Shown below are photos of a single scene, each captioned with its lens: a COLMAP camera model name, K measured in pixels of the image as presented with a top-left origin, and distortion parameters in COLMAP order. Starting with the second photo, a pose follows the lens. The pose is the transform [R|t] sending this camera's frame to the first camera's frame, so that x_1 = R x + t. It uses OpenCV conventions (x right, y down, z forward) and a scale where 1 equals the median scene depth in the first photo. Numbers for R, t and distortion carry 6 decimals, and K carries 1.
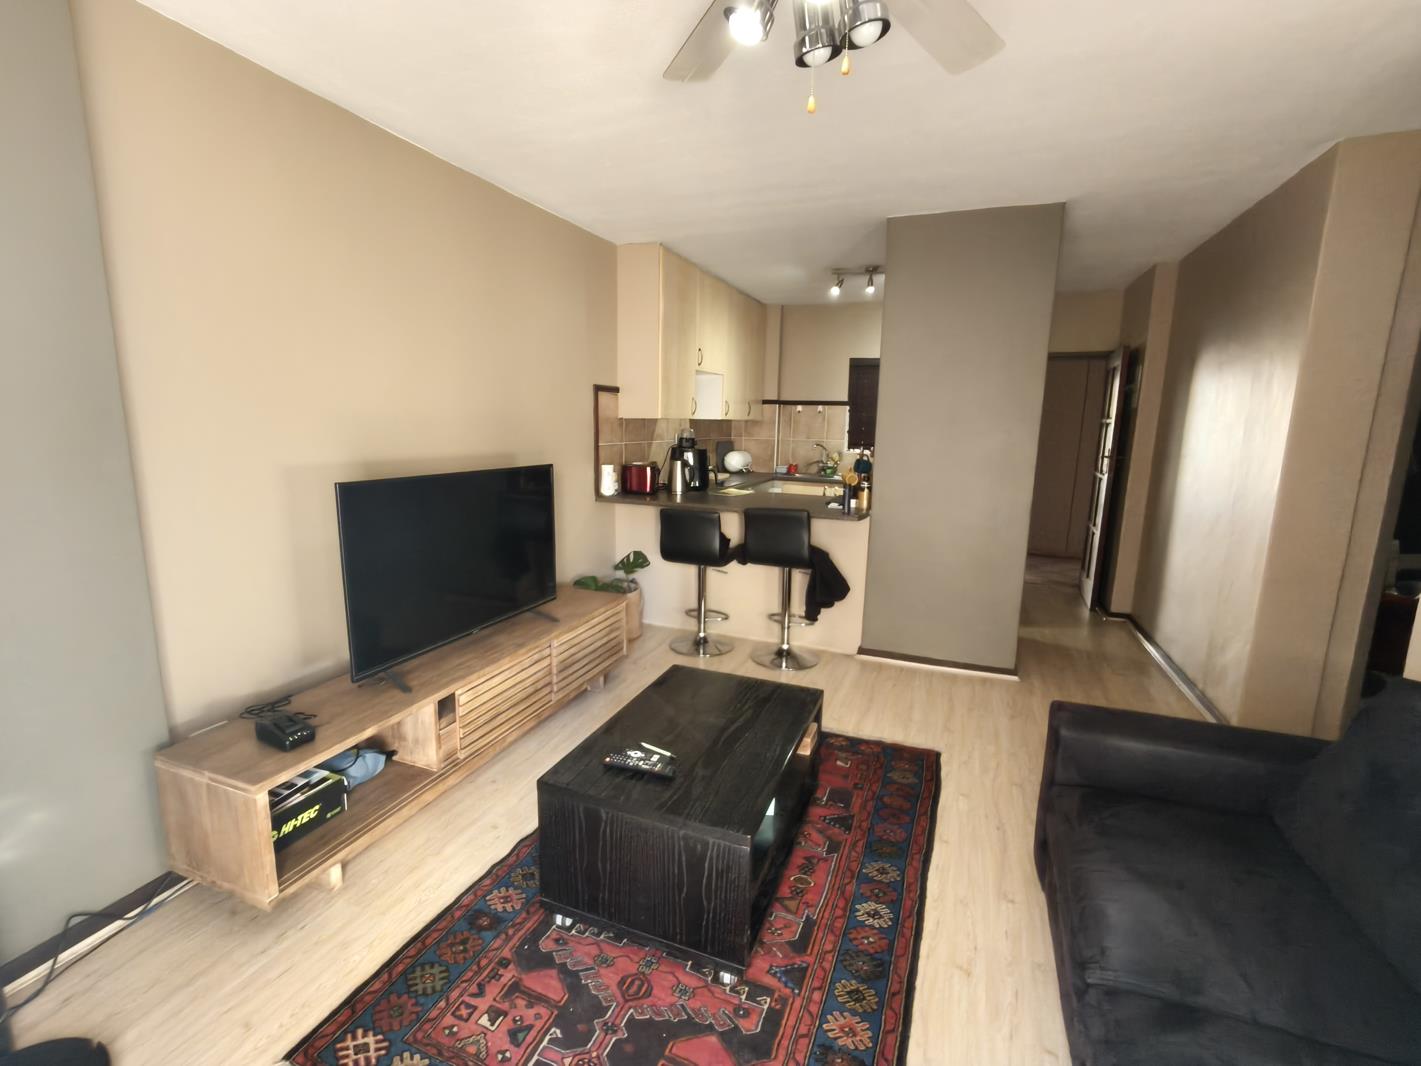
lens RADIAL K [[637.1, 0, 710.5], [0, 637.1, 533.0], [0, 0, 1]] dist [-0.001360, 0.000353]
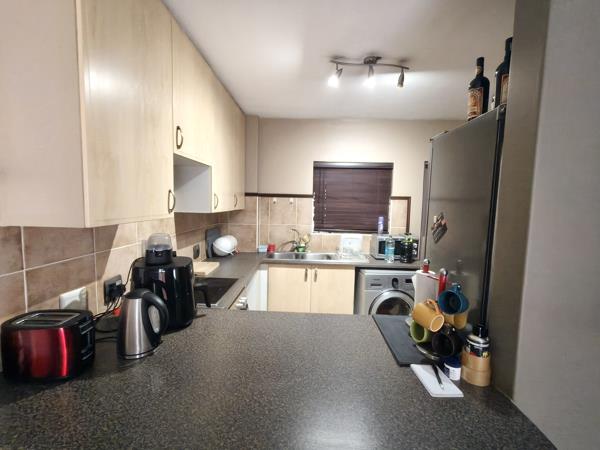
lens RADIAL K [[269.7, 0, 300.0], [0, 269.7, 225.0], [0, 0, 1]] dist [-0.000312, -0.000597]
pose [[0.940068, -0.027862, 0.339846, 0.005226], [0.055841, 0.995780, -0.072827, -0.106768], [-0.336383, 0.087439, 0.937657, 0.500223]]
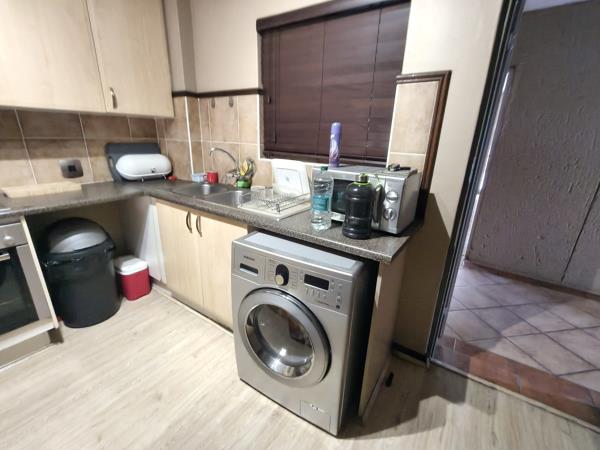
lens RADIAL K [[269.0, 0, 300.0], [0, 269.0, 225.0], [0, 0, 1]] dist [-0.001360, 0.000353]
pose [[0.974624, 0.079629, -0.209205, 0.333252], [-0.049301, 0.987999, 0.146379, -0.099188], [0.218350, -0.132351, 0.966854, 0.687253]]
